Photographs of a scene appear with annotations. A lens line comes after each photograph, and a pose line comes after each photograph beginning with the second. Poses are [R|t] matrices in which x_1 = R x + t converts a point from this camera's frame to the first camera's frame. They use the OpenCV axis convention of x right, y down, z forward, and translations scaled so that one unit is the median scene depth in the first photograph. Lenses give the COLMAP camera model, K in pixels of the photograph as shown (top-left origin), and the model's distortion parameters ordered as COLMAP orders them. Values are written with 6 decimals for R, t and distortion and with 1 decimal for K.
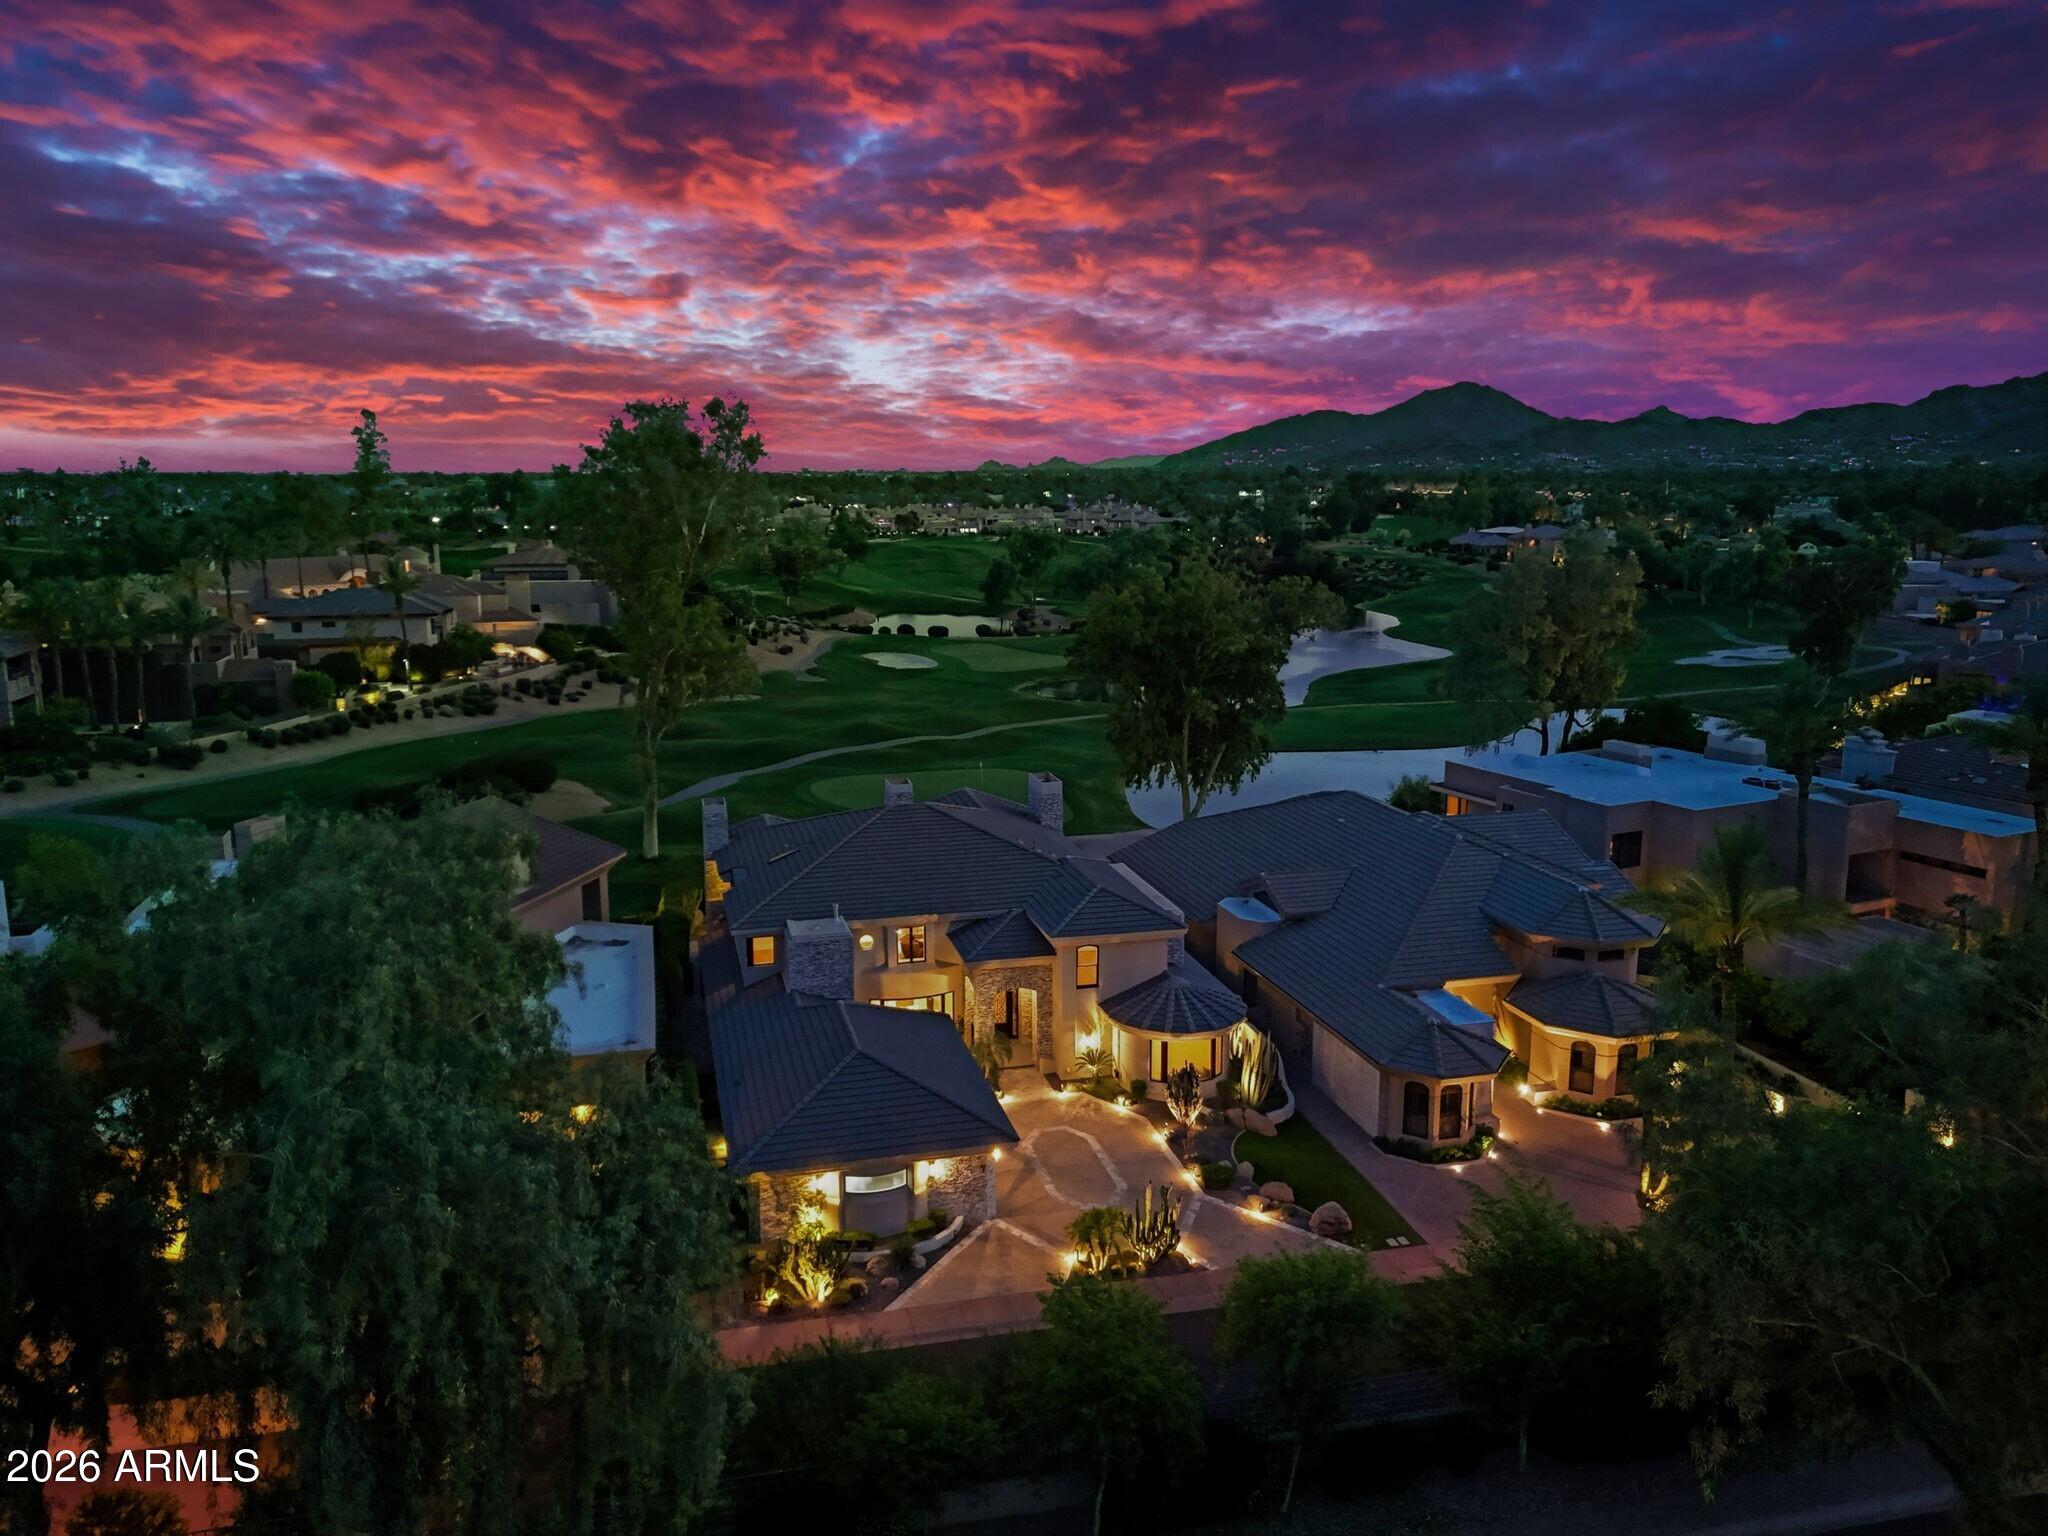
lens RADIAL K [[1495.0, 0, 1024.0], [0, 1495.0, 768.0], [0, 0, 1]] dist [0.127019, -0.209330]
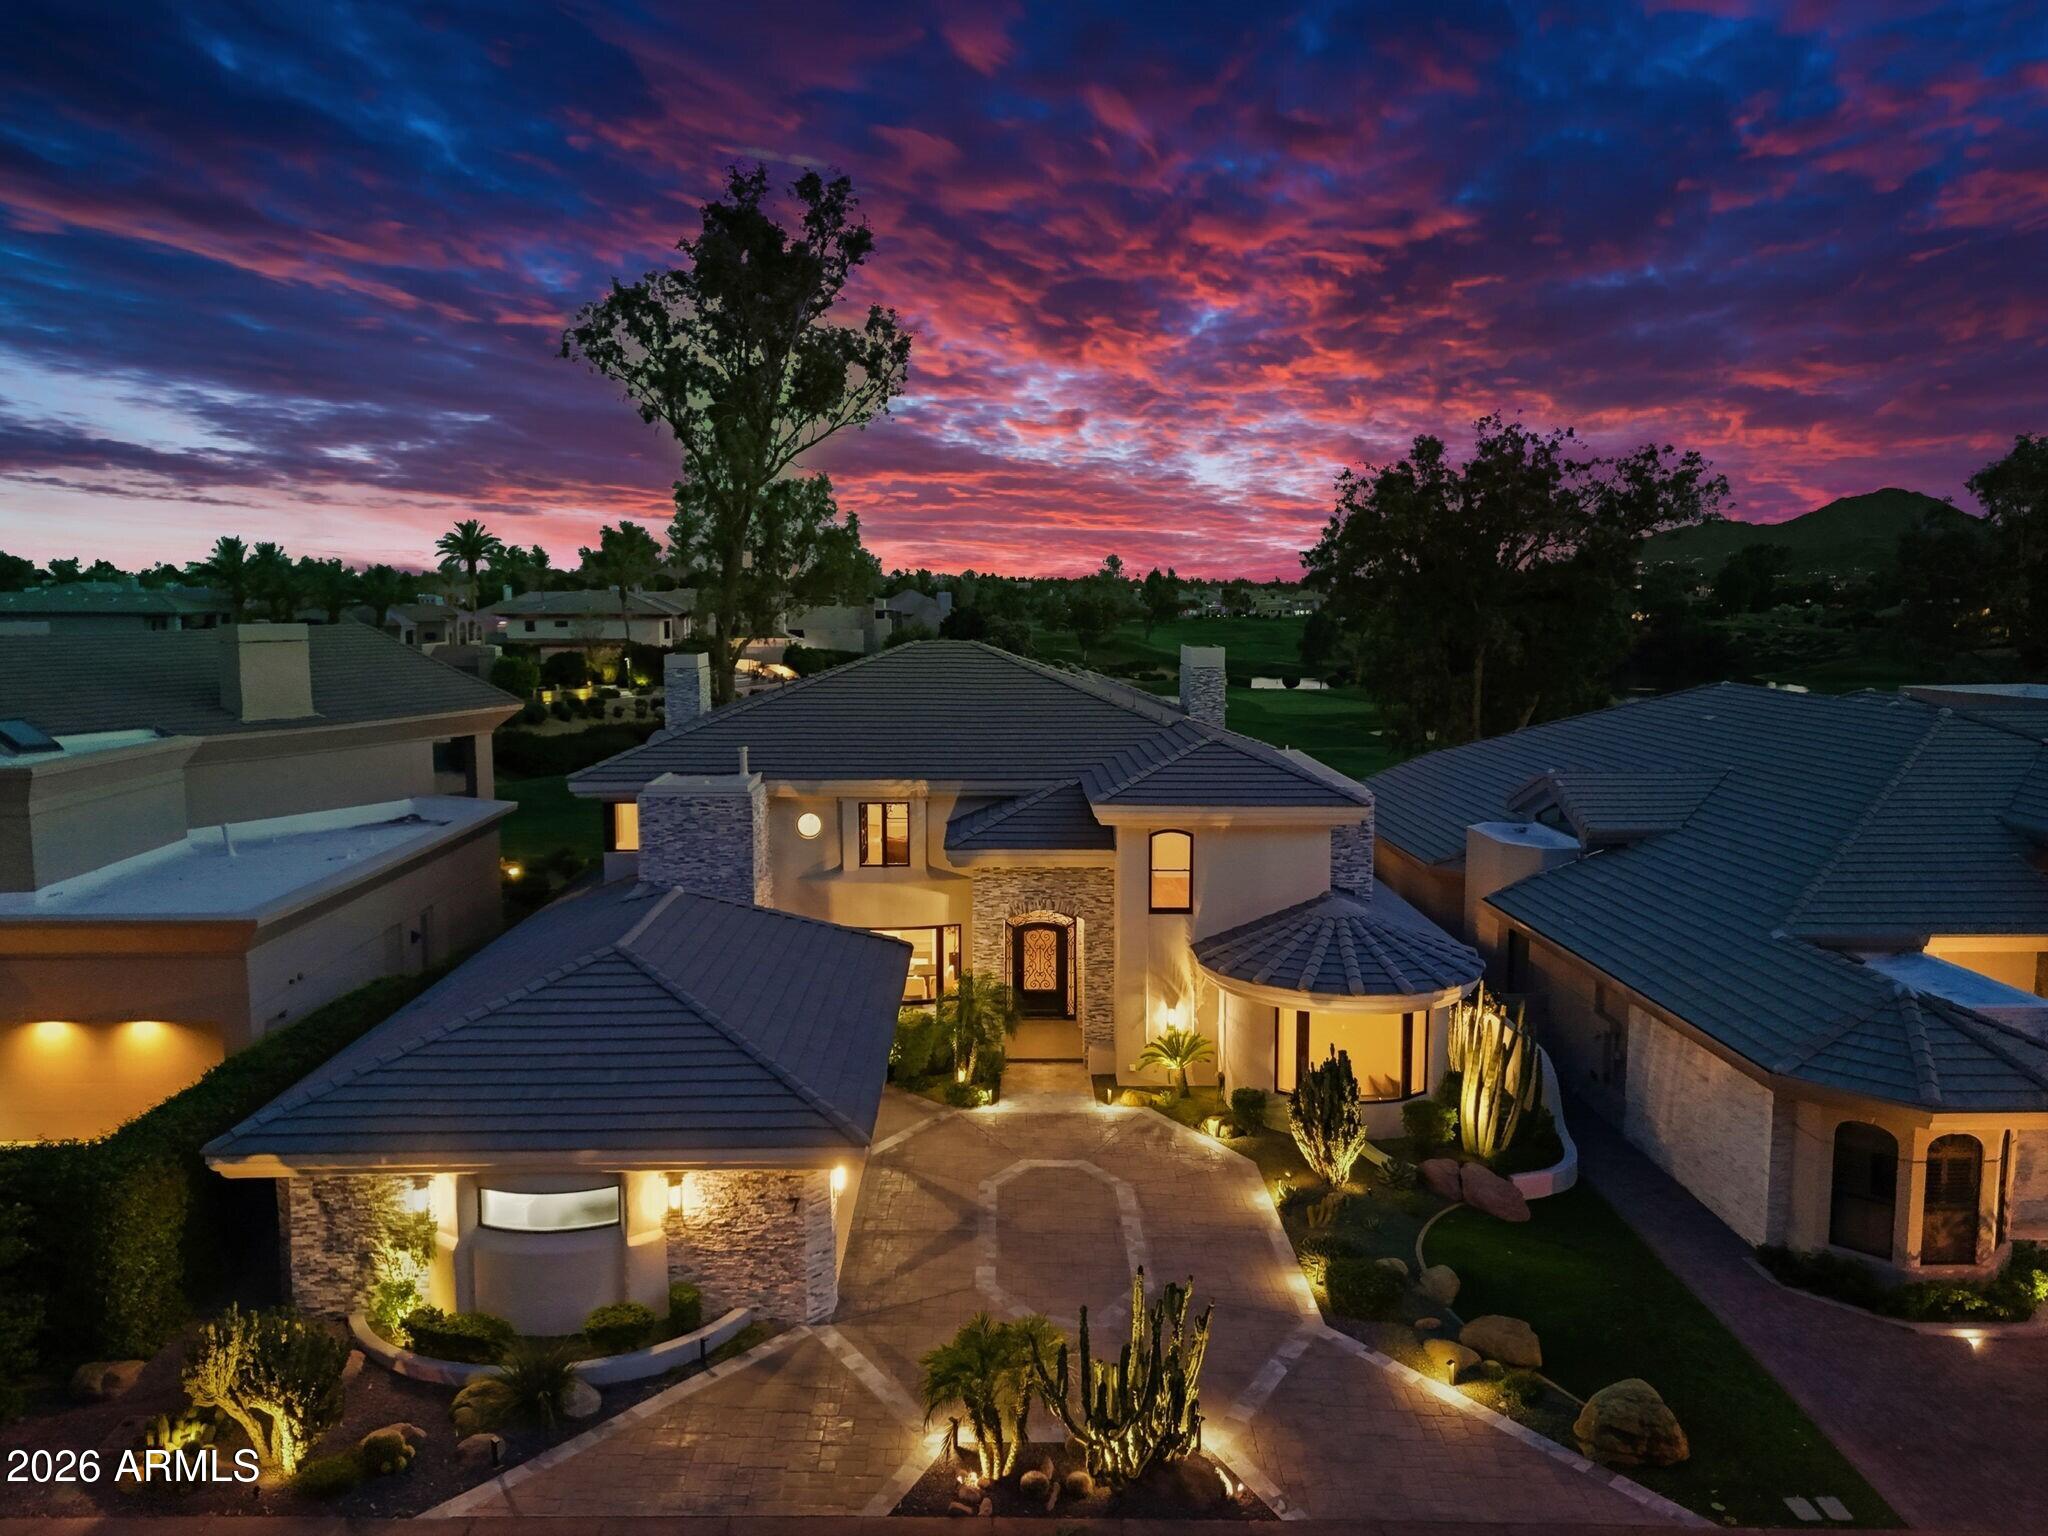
lens RADIAL K [[1505.0, 0, 1024.0], [0, 1505.0, 768.0], [0, 0, 1]] dist [0.079499, -0.067952]
pose [[0.973179, 0.030450, -0.228026, 0.107966], [-0.047574, 0.996413, -0.069983, 0.130917], [0.225077, 0.078954, 0.971137, 0.451171]]
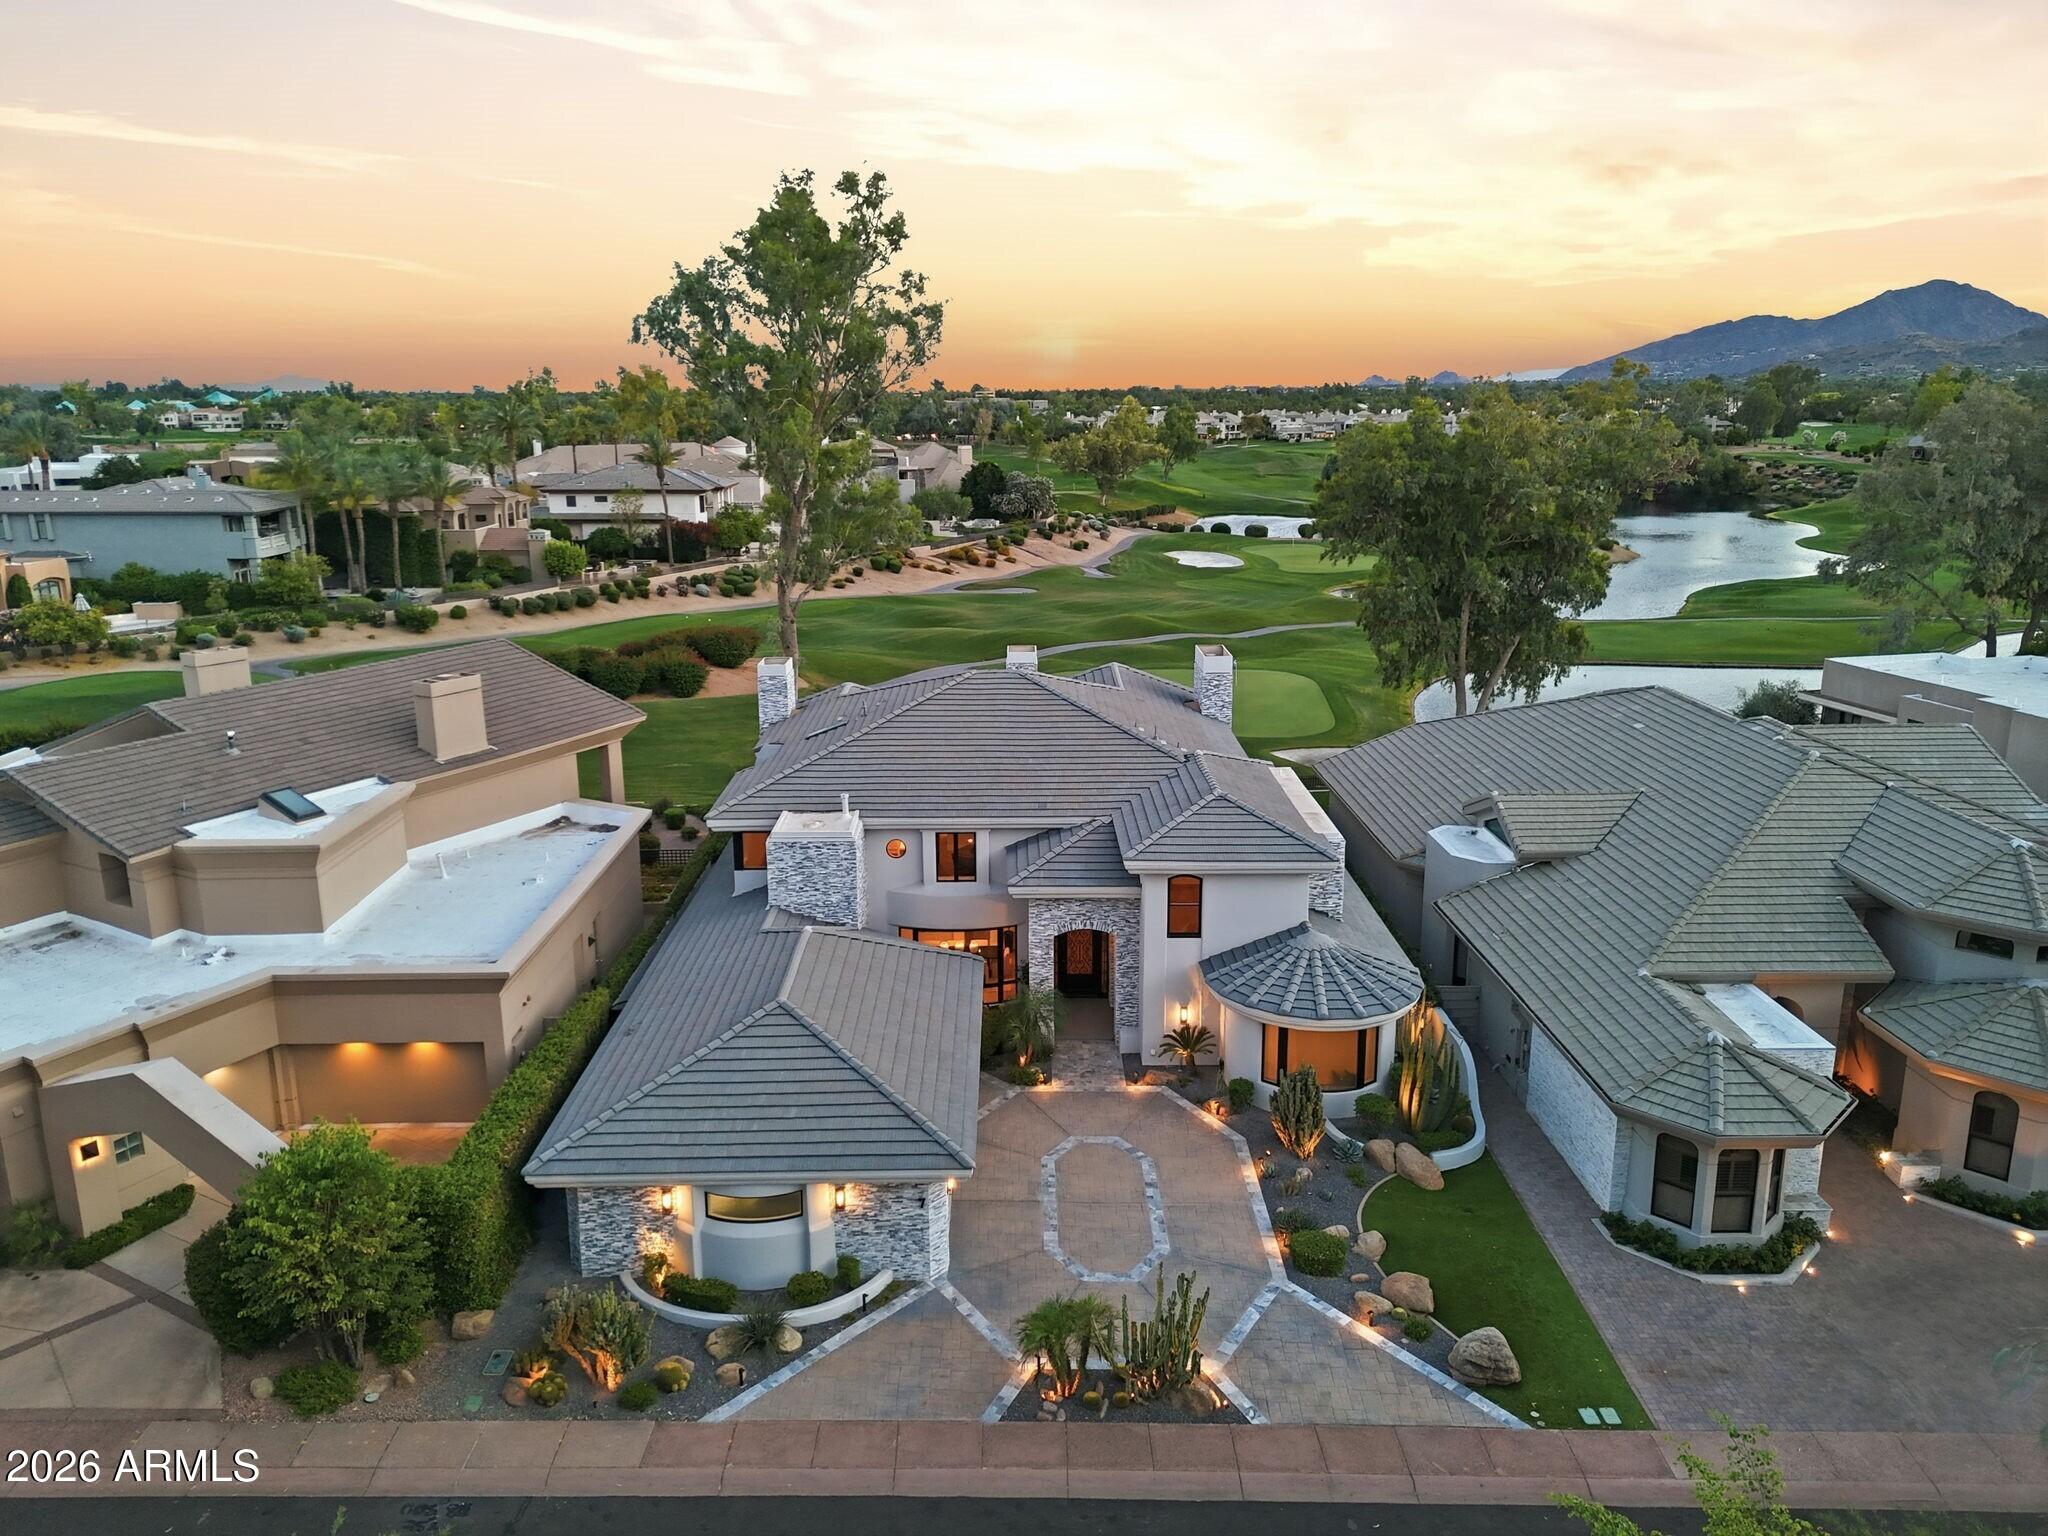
lens RADIAL K [[1505.0, 0, 1024.0], [0, 1505.0, 768.0], [0, 0, 1]] dist [0.079499, -0.067952]
pose [[0.970942, 0.056231, -0.232615, 0.122692], [-0.044521, 0.997477, 0.055292, 0.033959], [0.235137, -0.043329, 0.970996, 0.308268]]
